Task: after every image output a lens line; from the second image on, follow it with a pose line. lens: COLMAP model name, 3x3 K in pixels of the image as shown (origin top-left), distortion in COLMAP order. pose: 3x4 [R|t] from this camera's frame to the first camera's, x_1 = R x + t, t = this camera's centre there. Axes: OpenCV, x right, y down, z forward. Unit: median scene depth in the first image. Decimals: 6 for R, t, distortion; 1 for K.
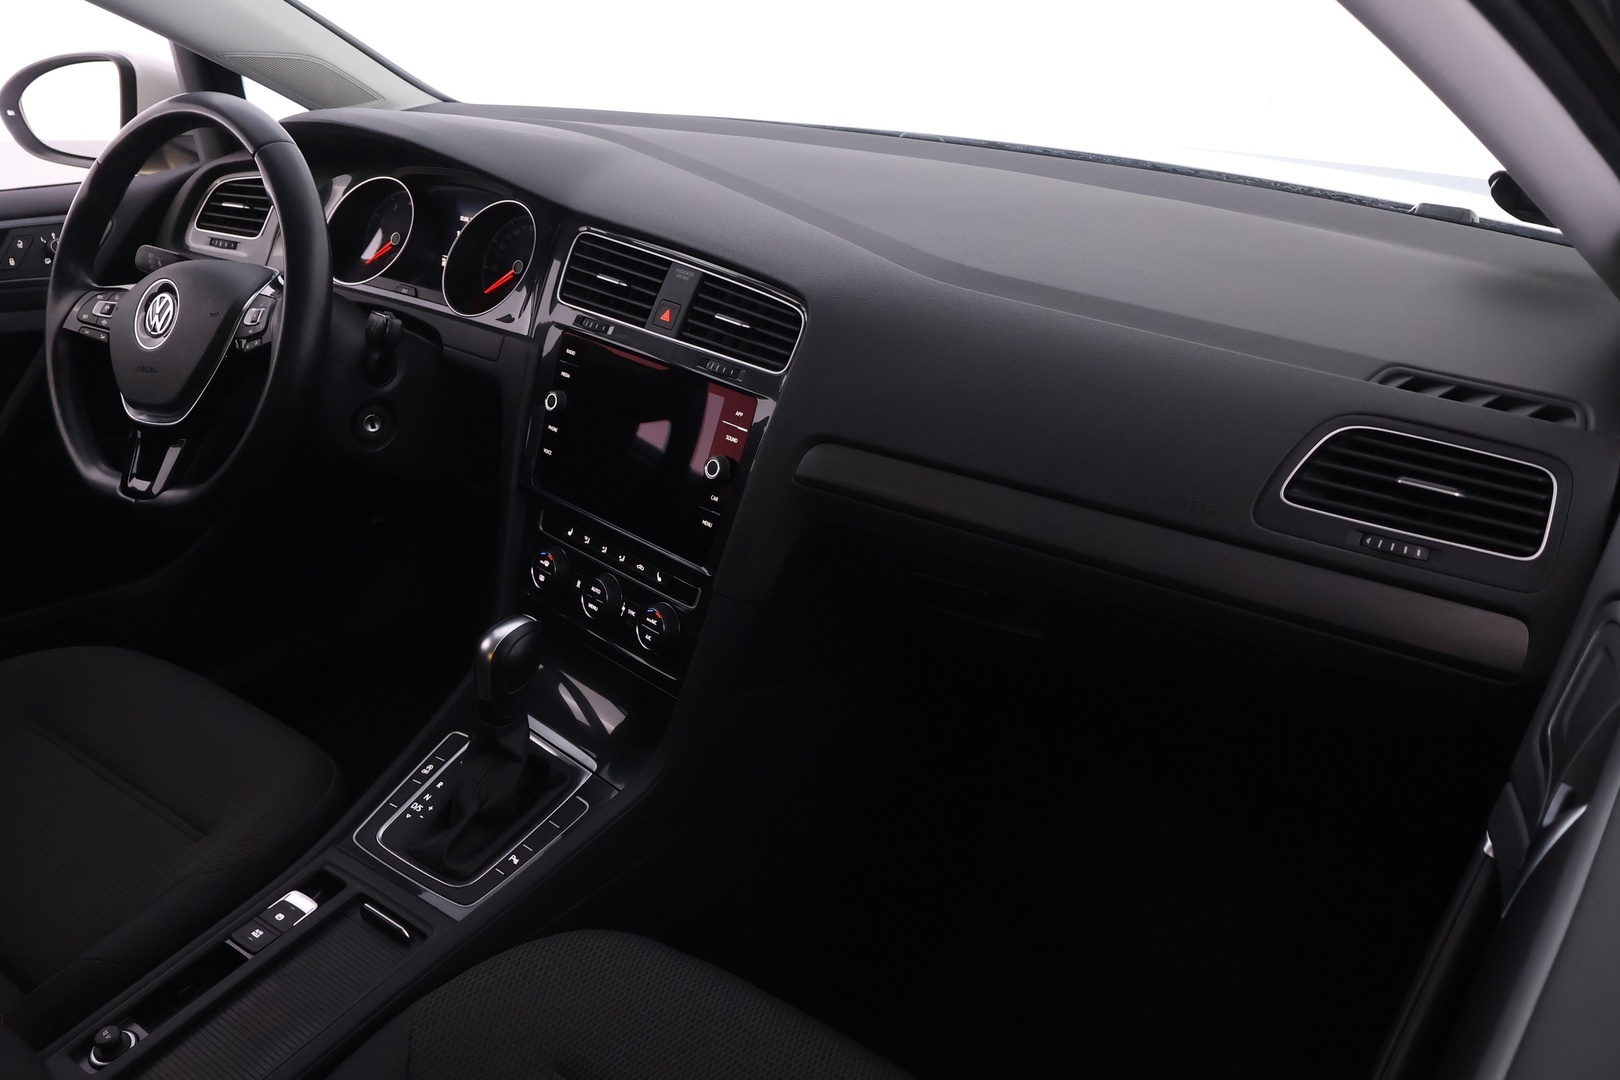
lens RADIAL K [[1372.6, 0, 804.3], [0, 1372.6, 544.8], [0, 0, 1]] dist [-0.012836, -0.001461]
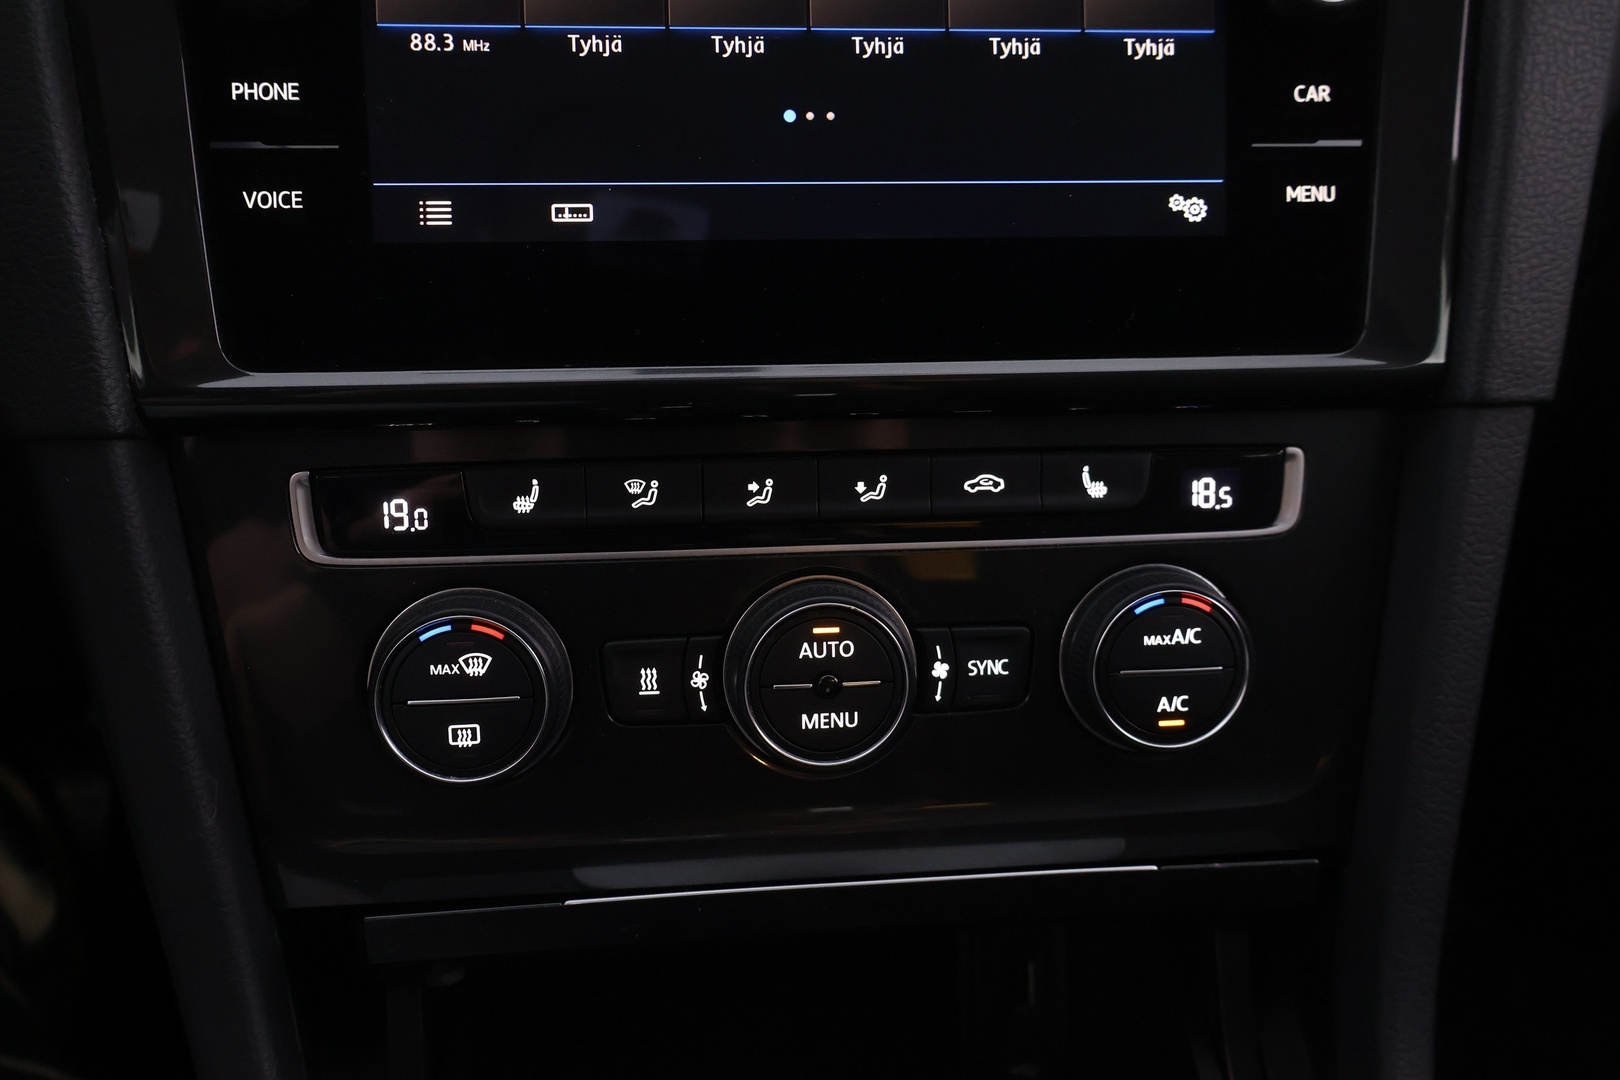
lens RADIAL K [[1372.6, 0, 806.6], [0, 1372.6, 545.8], [0, 0, 1]] dist [-0.012836, -0.001461]
pose [[0.630831, -0.320989, 0.706412, -0.334161], [0.329788, 0.935011, 0.130360, -0.017937], [-0.702347, 0.150732, 0.695693, 0.864871]]
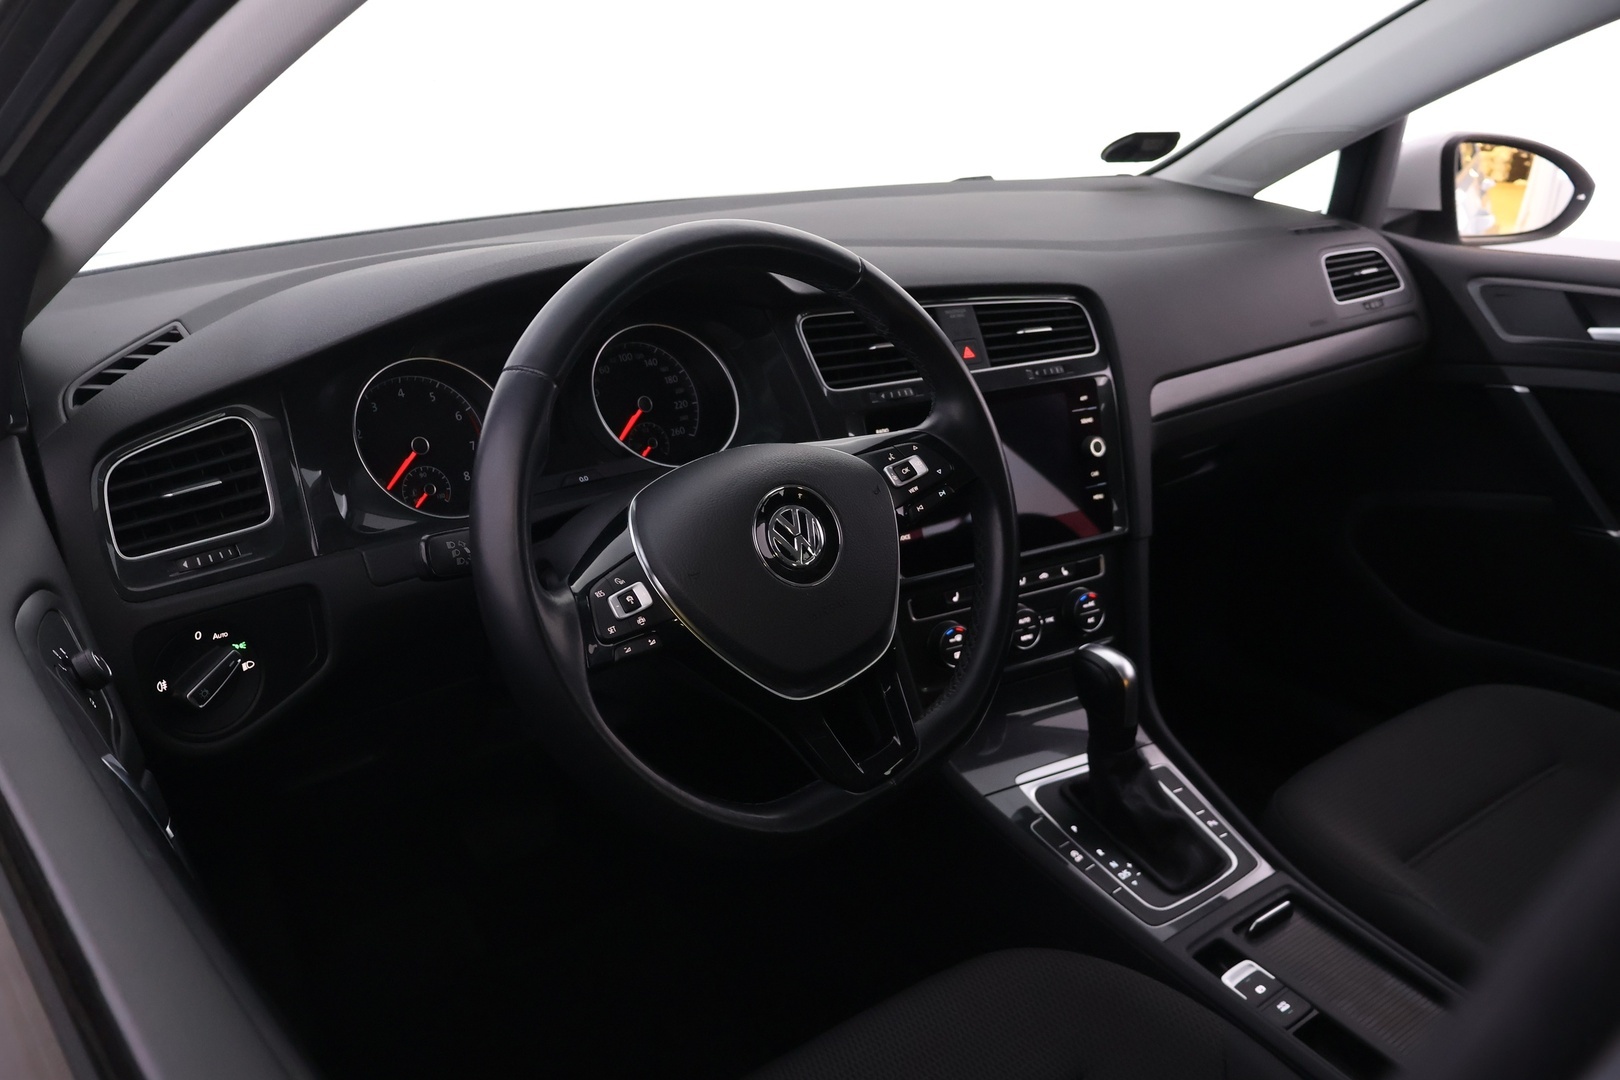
lens RADIAL K [[1372.6, 0, 800.8], [0, 1372.6, 542.1], [0, 0, 1]] dist [-0.012836, -0.001461]
pose [[0.252435, -0.355670, 0.899875, -1.147647], [0.408766, 0.882133, 0.233989, -0.342820], [-0.877033, 0.308772, 0.368067, 0.781425]]
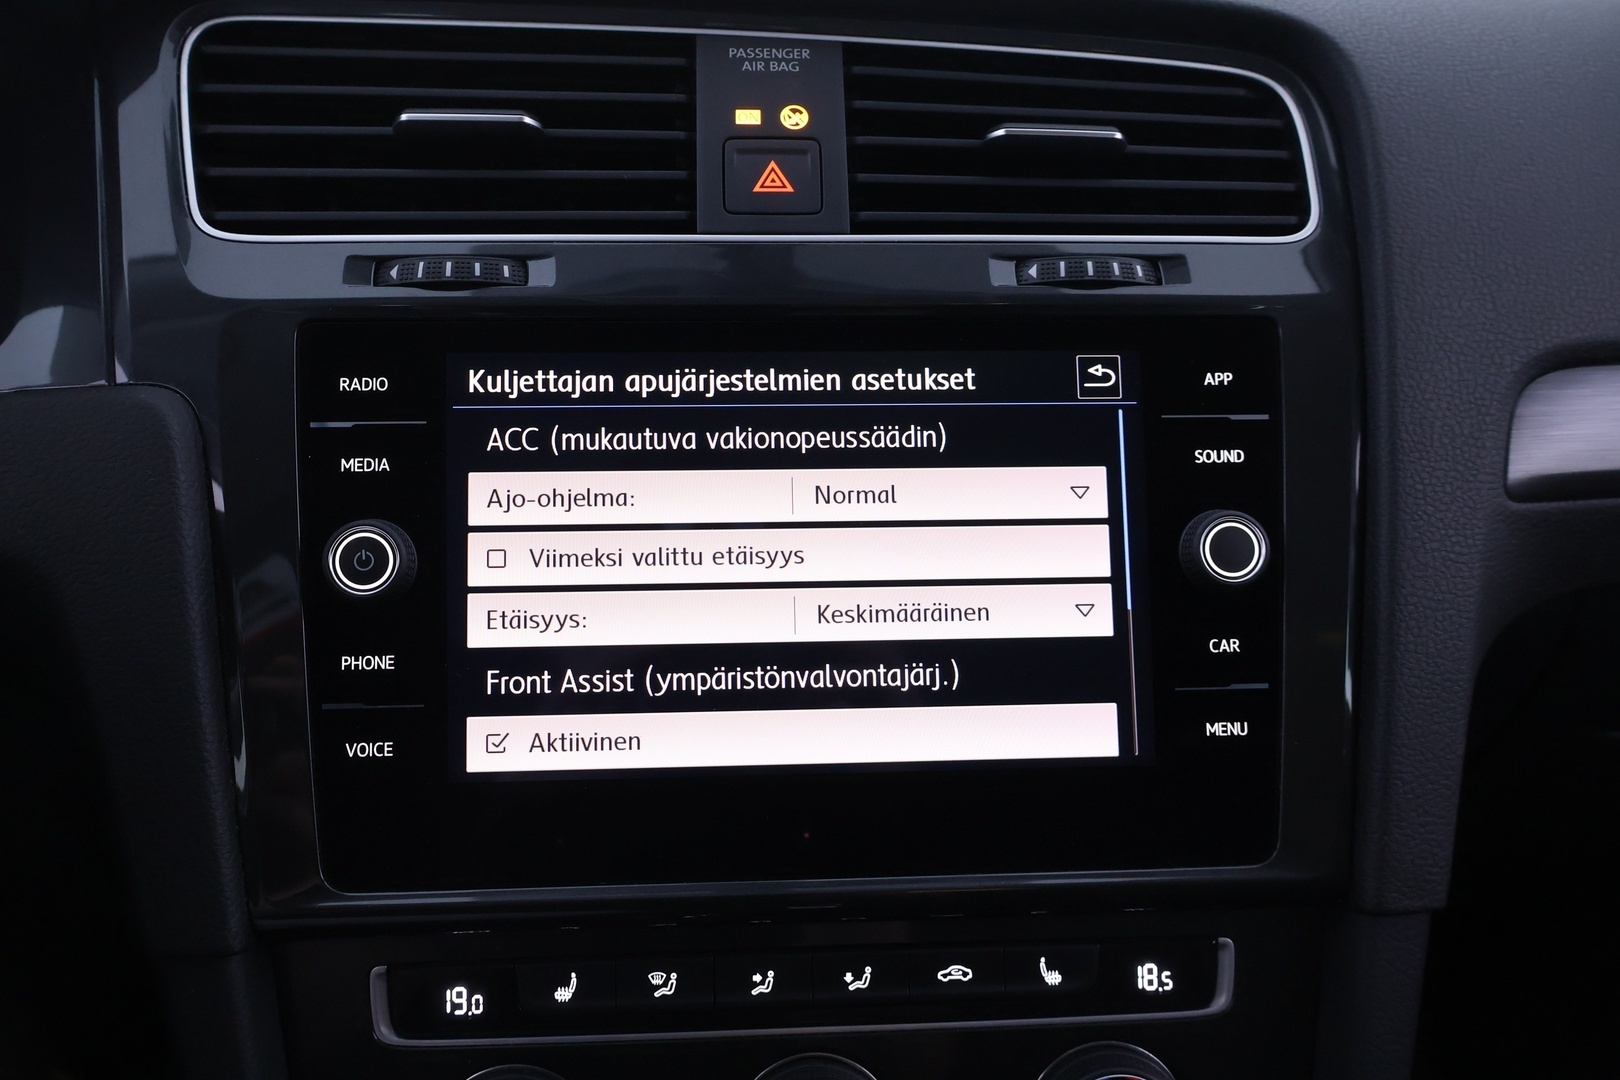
lens RADIAL K [[1372.6, 0, 809.8], [0, 1372.6, 527.2], [0, 0, 1]] dist [-0.012836, -0.001461]
pose [[0.663678, -0.209232, 0.718160, -0.344398], [0.329173, 0.943817, -0.029225, -0.080006], [-0.671697, 0.255795, 0.695264, 0.804493]]
